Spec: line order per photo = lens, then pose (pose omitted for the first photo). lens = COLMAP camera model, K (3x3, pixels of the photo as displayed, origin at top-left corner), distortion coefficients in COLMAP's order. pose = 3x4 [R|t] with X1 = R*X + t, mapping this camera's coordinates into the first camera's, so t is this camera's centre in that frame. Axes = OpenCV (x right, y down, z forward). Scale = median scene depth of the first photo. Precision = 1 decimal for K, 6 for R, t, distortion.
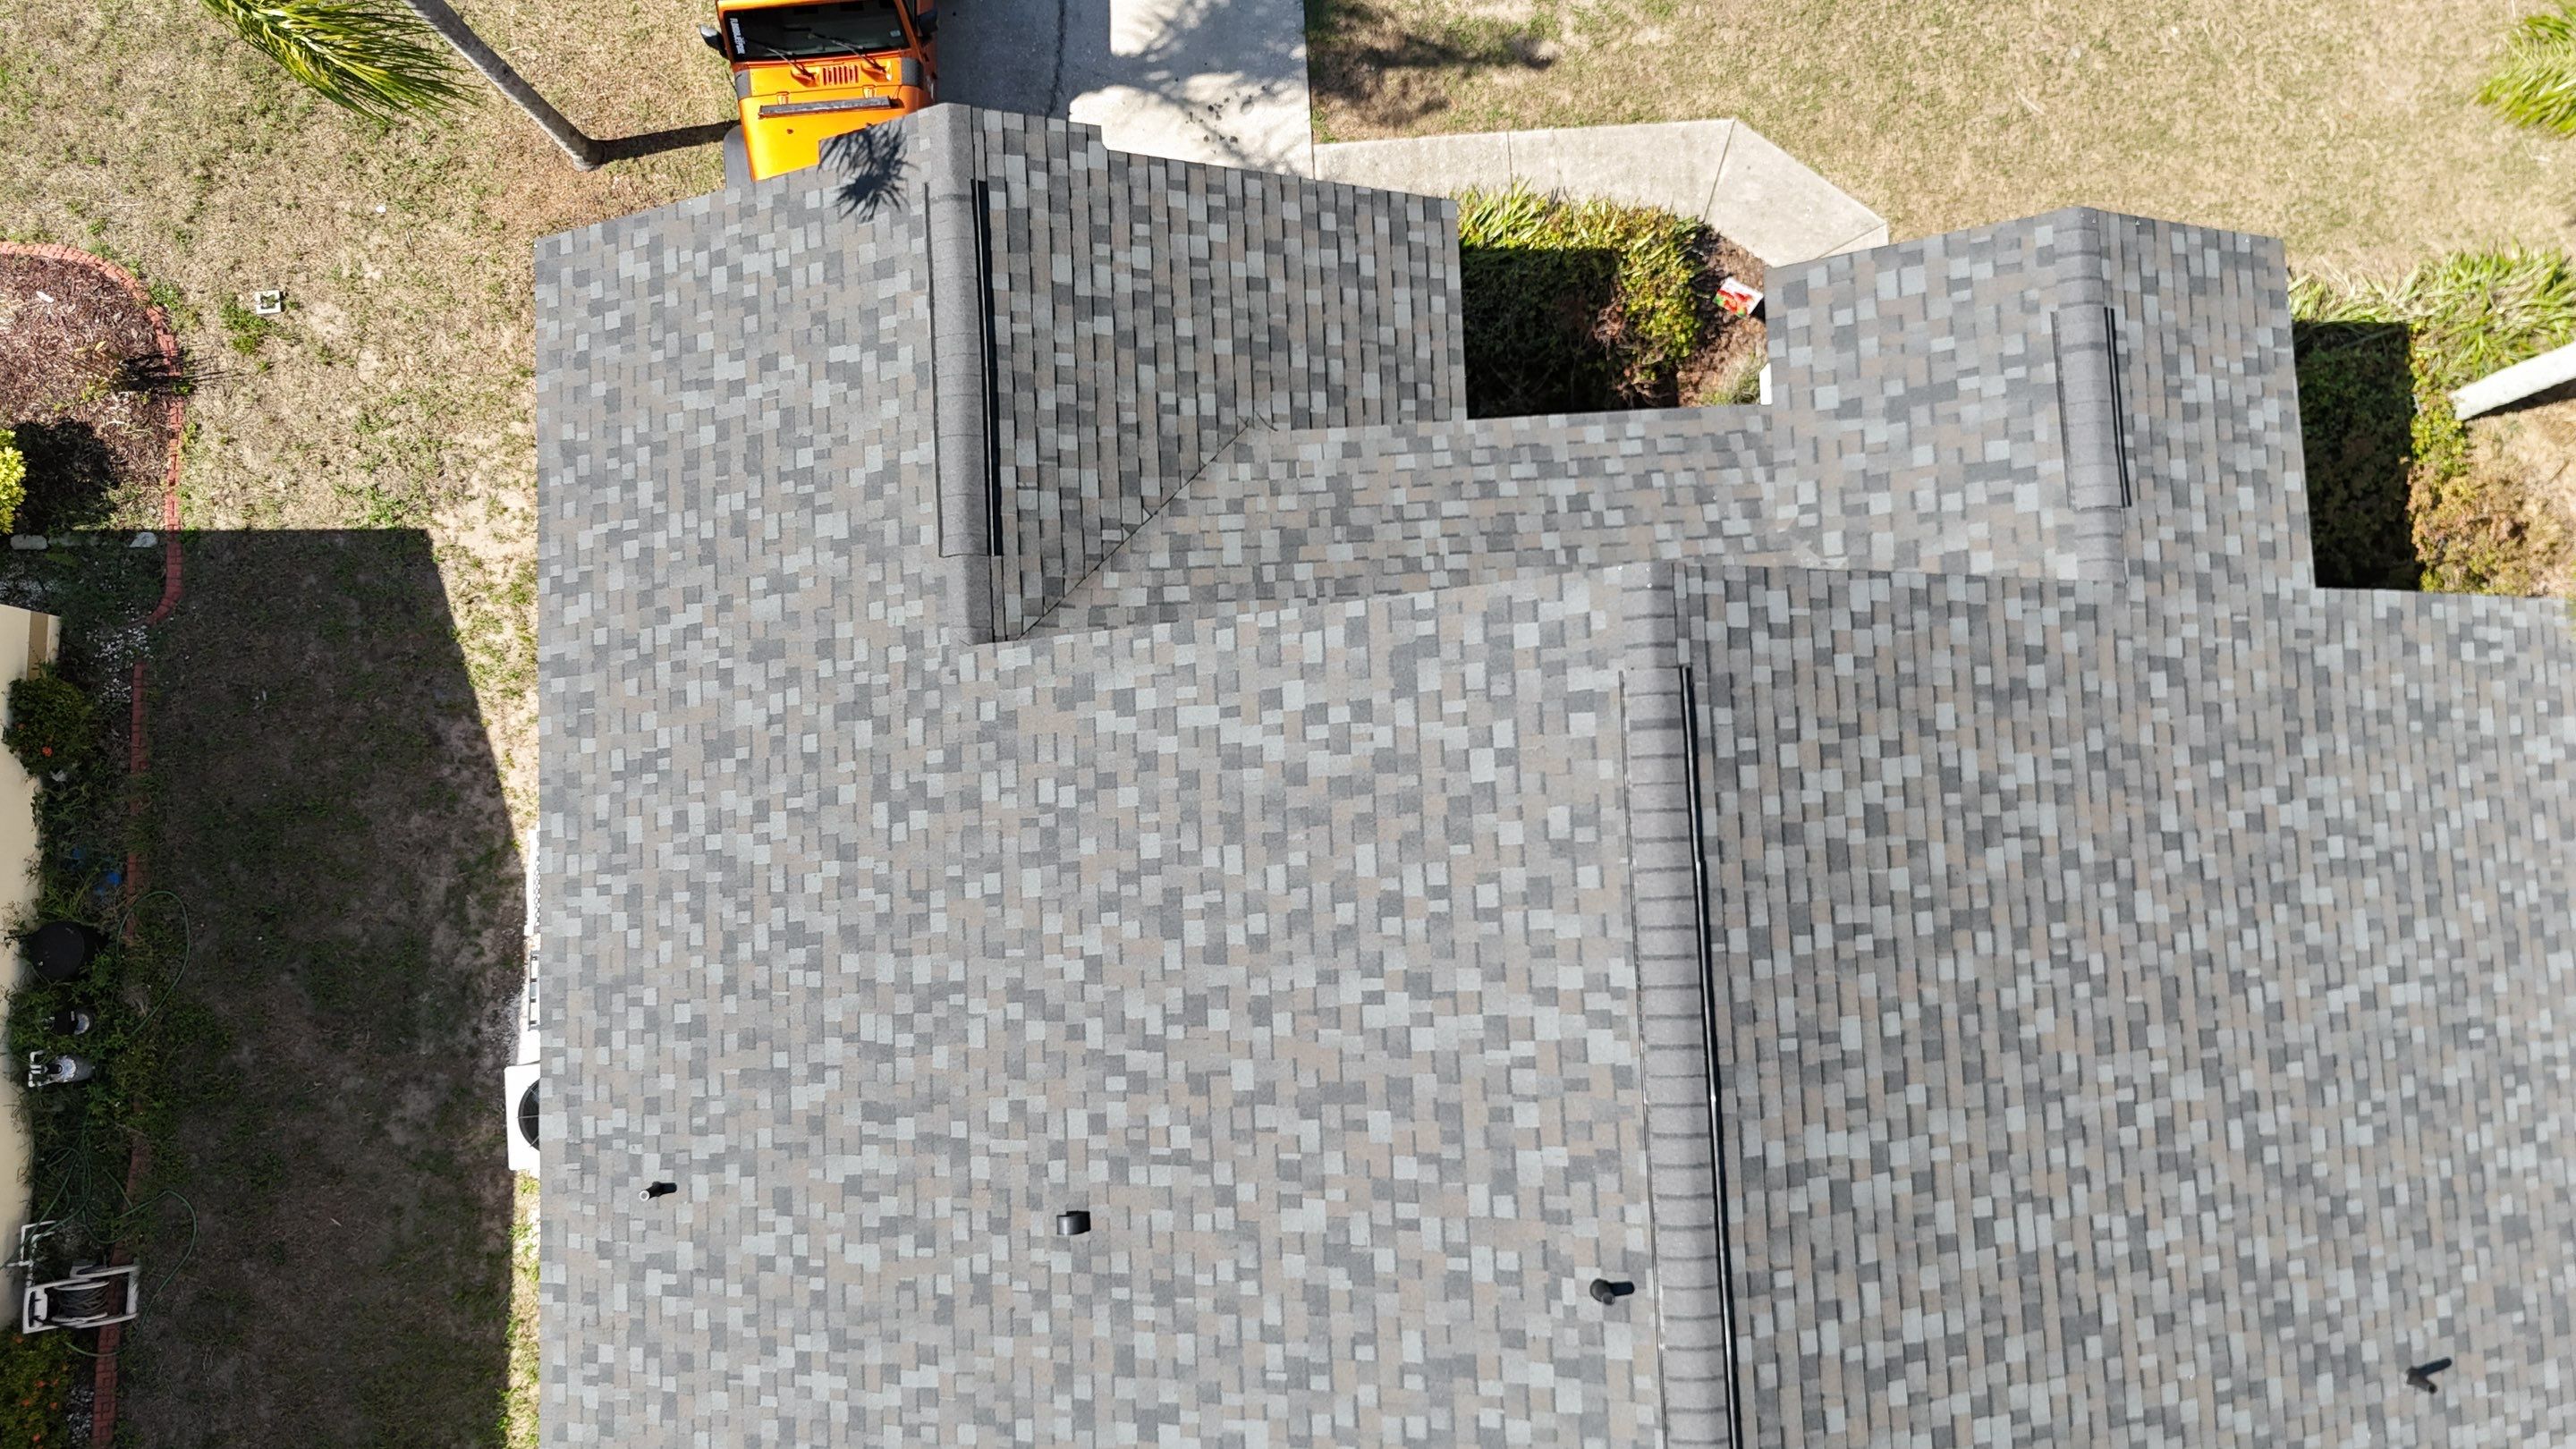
lens RADIAL K [[1902.8, 0, 1288.0], [0, 1902.8, 724.5], [0, 0, 1]] dist [0.064344, -0.072729]
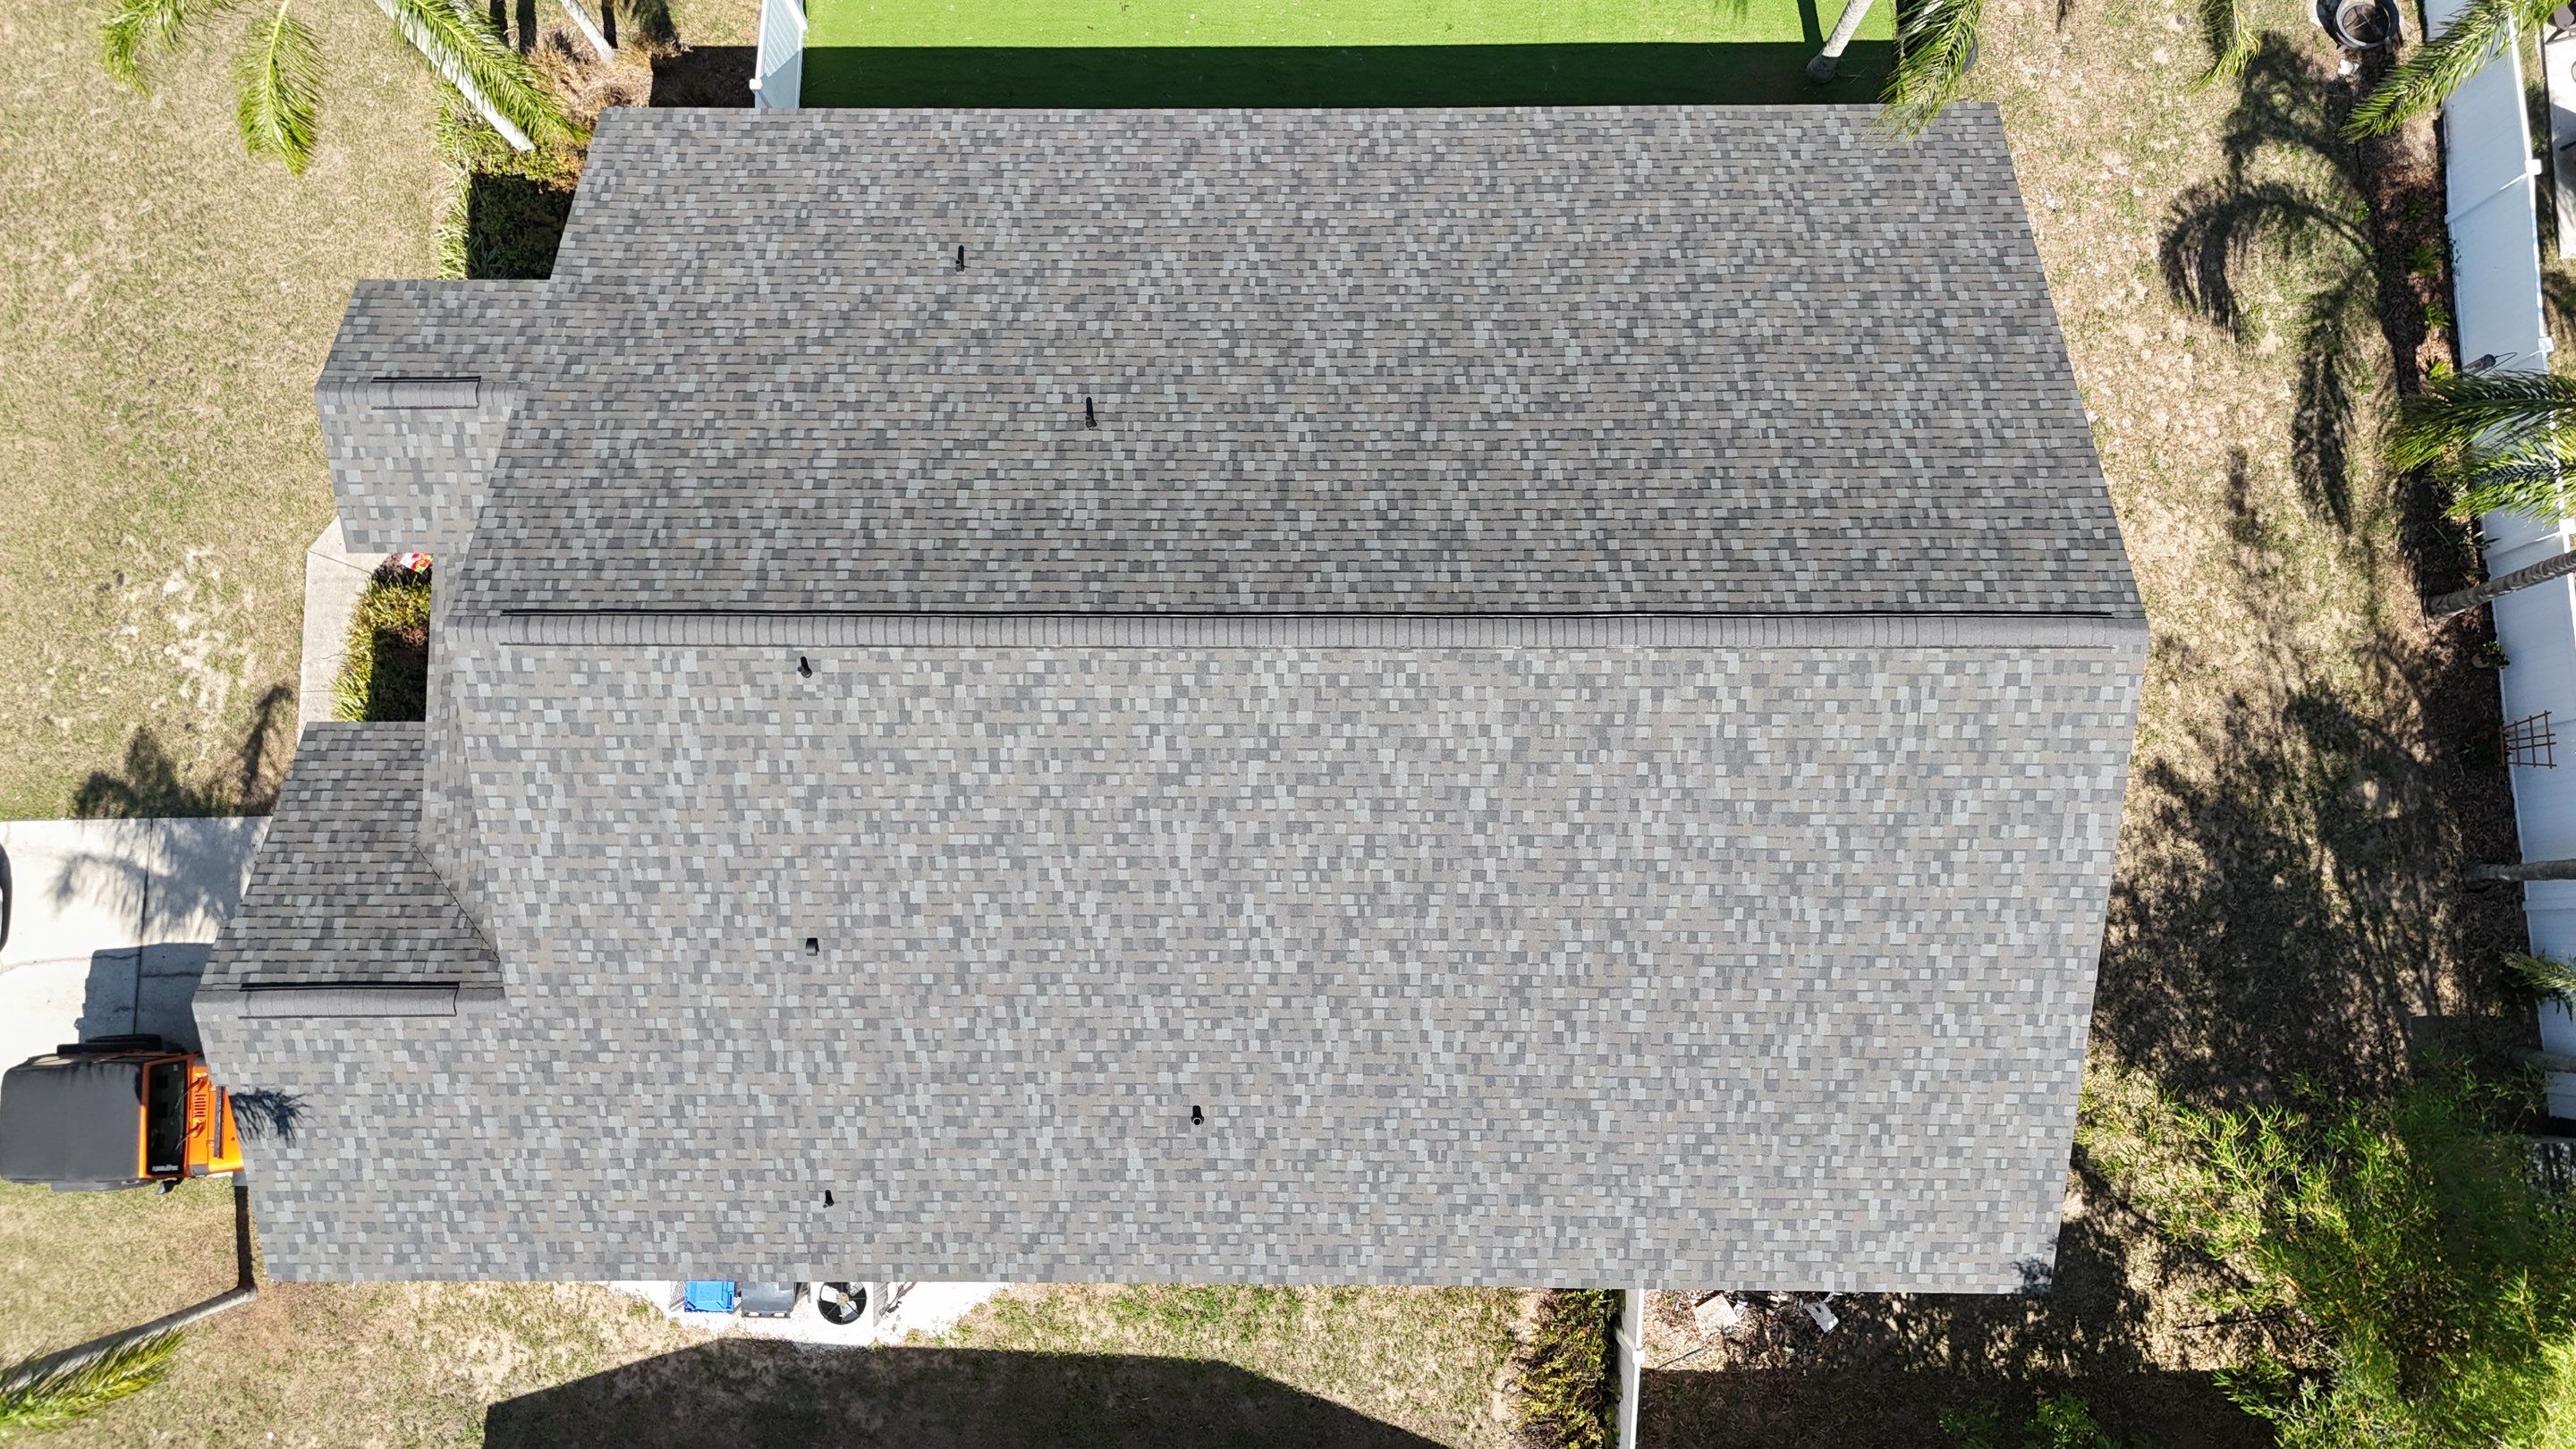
lens RADIAL K [[1884.7, 0, 1288.0], [0, 1884.7, 724.5], [0, 0, 1]] dist [0.061280, -0.045295]
pose [[0.045819, -0.990898, 0.126576, -0.100630], [0.996435, 0.054321, 0.064548, 0.547244], [-0.070836, 0.123168, 0.989855, -0.835162]]
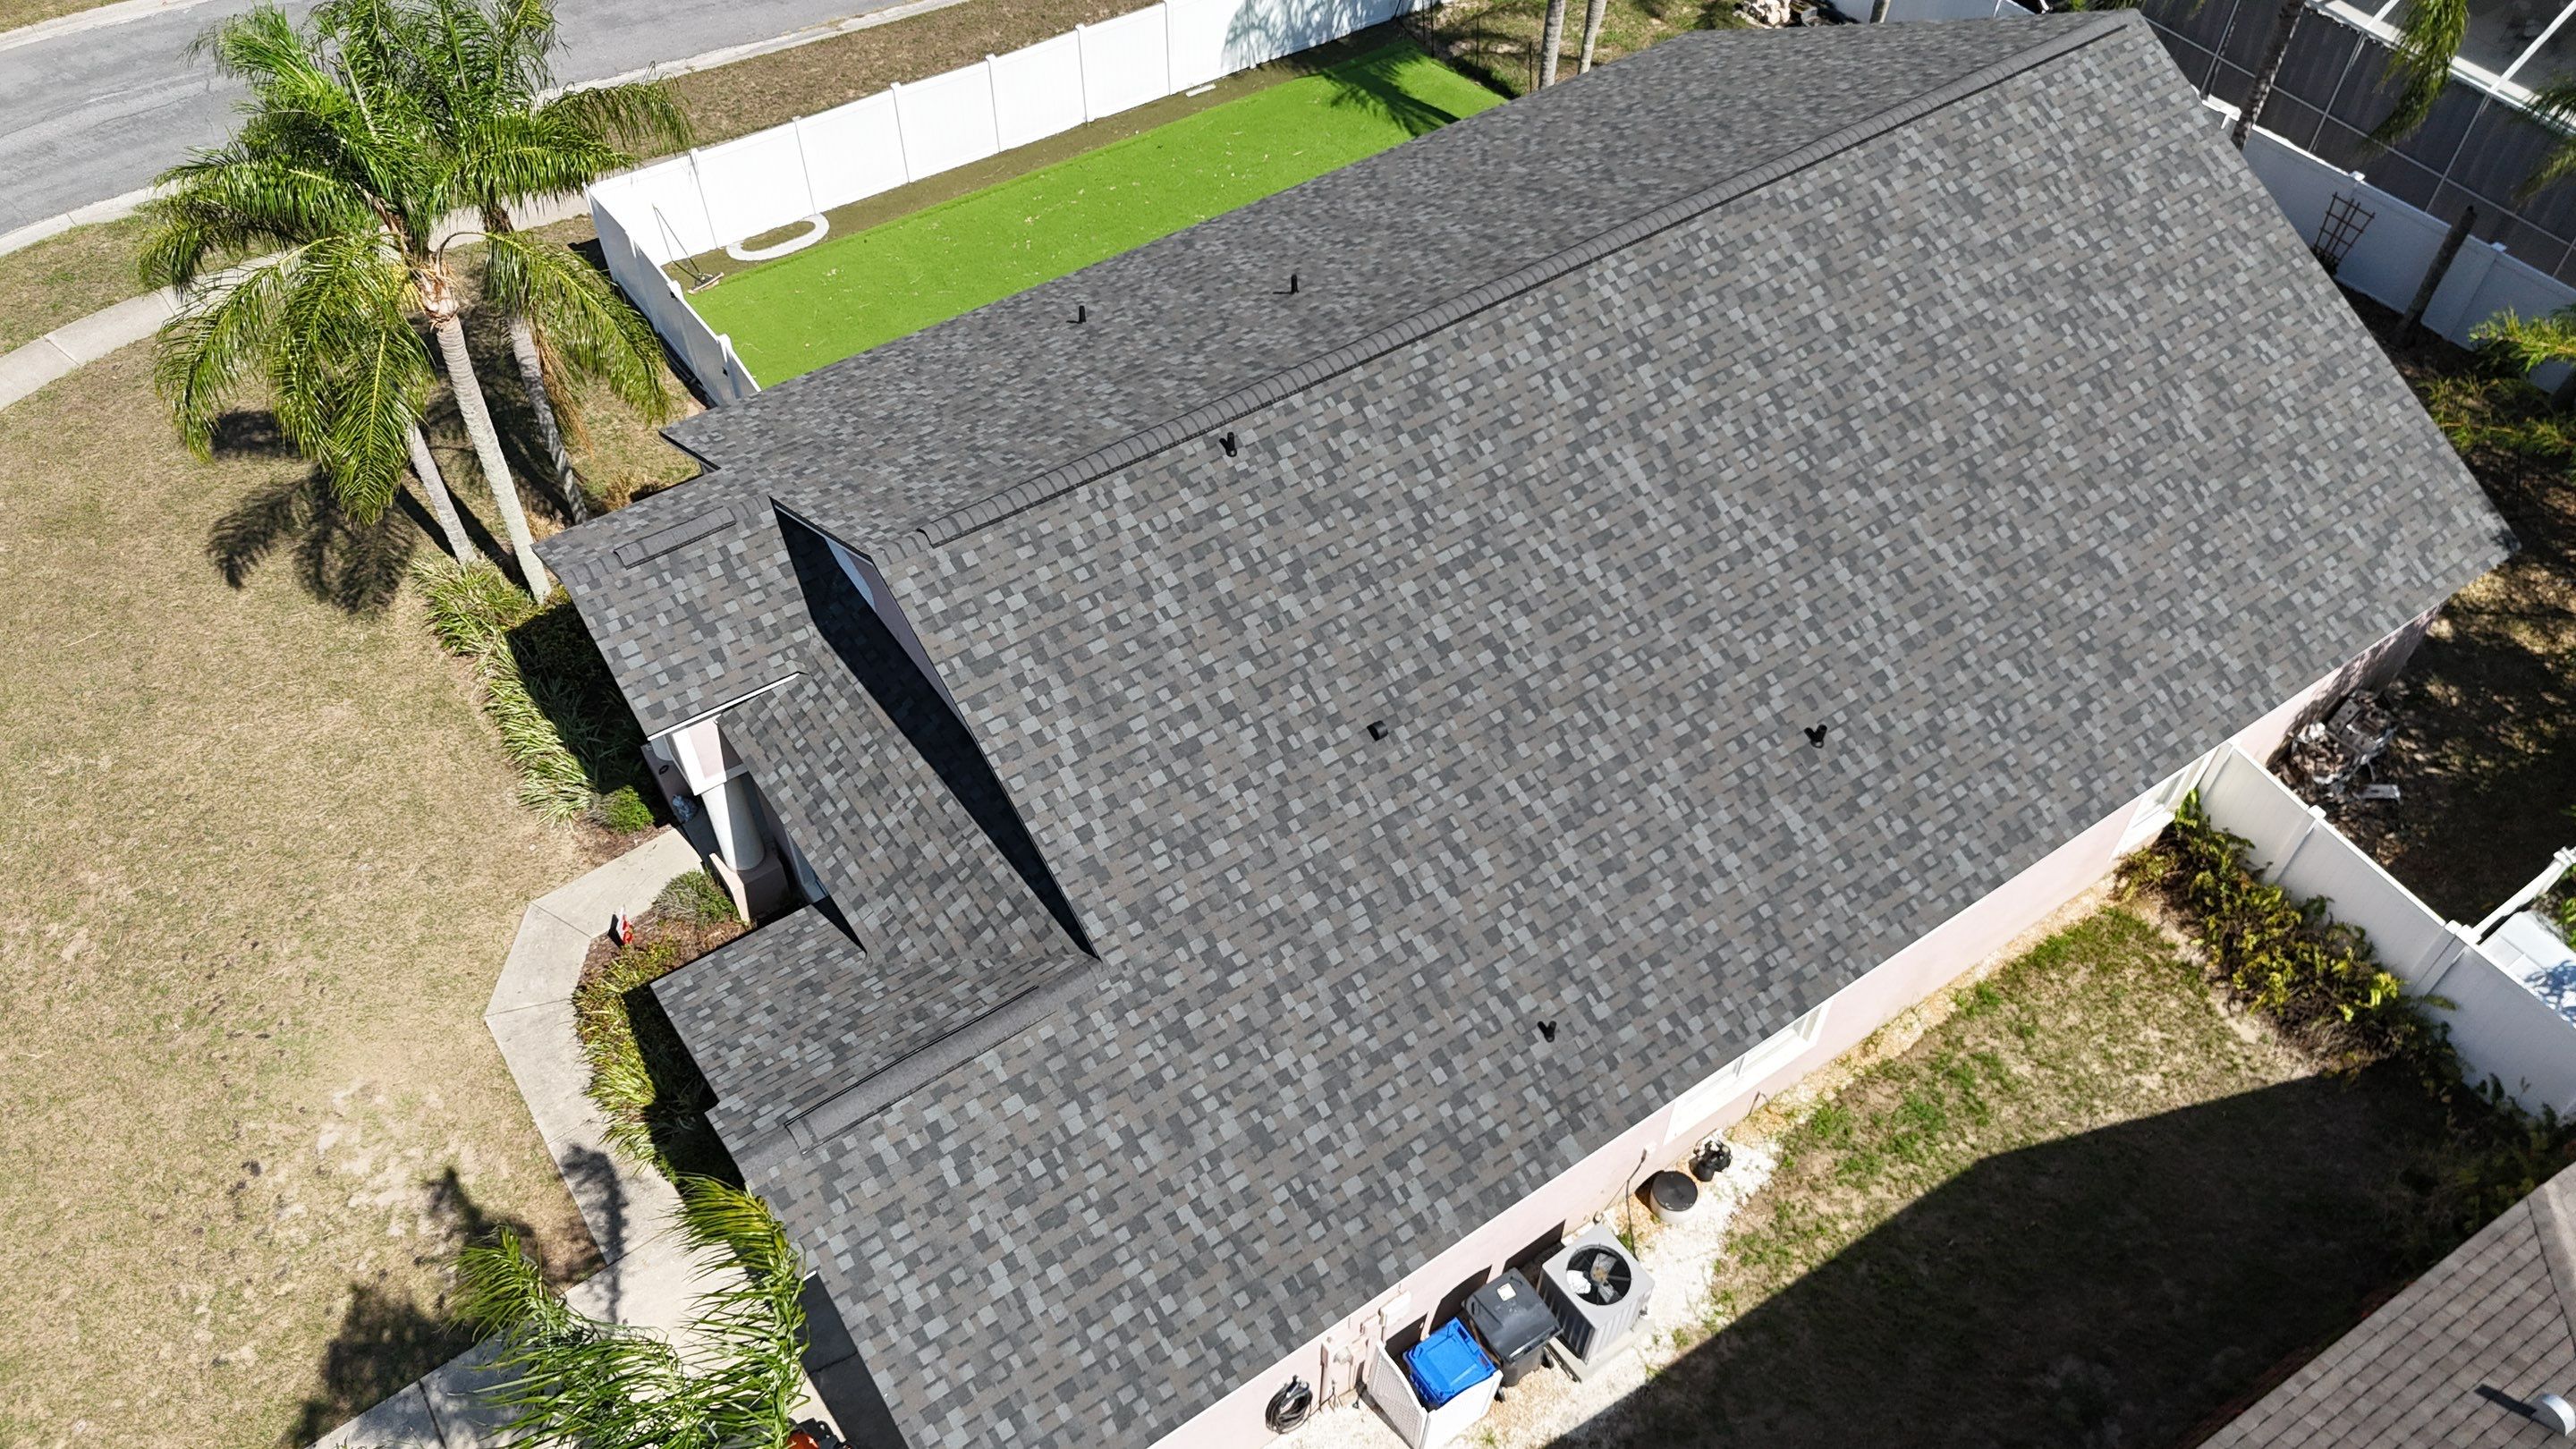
lens RADIAL K [[1892.5, 0, 1288.0], [0, 1892.5, 724.5], [0, 0, 1]] dist [0.099573, -0.138597]
pose [[-0.530125, -0.632244, 0.565009, -0.913008], [0.844765, -0.336389, 0.416190, -0.446599], [-0.073071, 0.697933, 0.712425, -0.152881]]
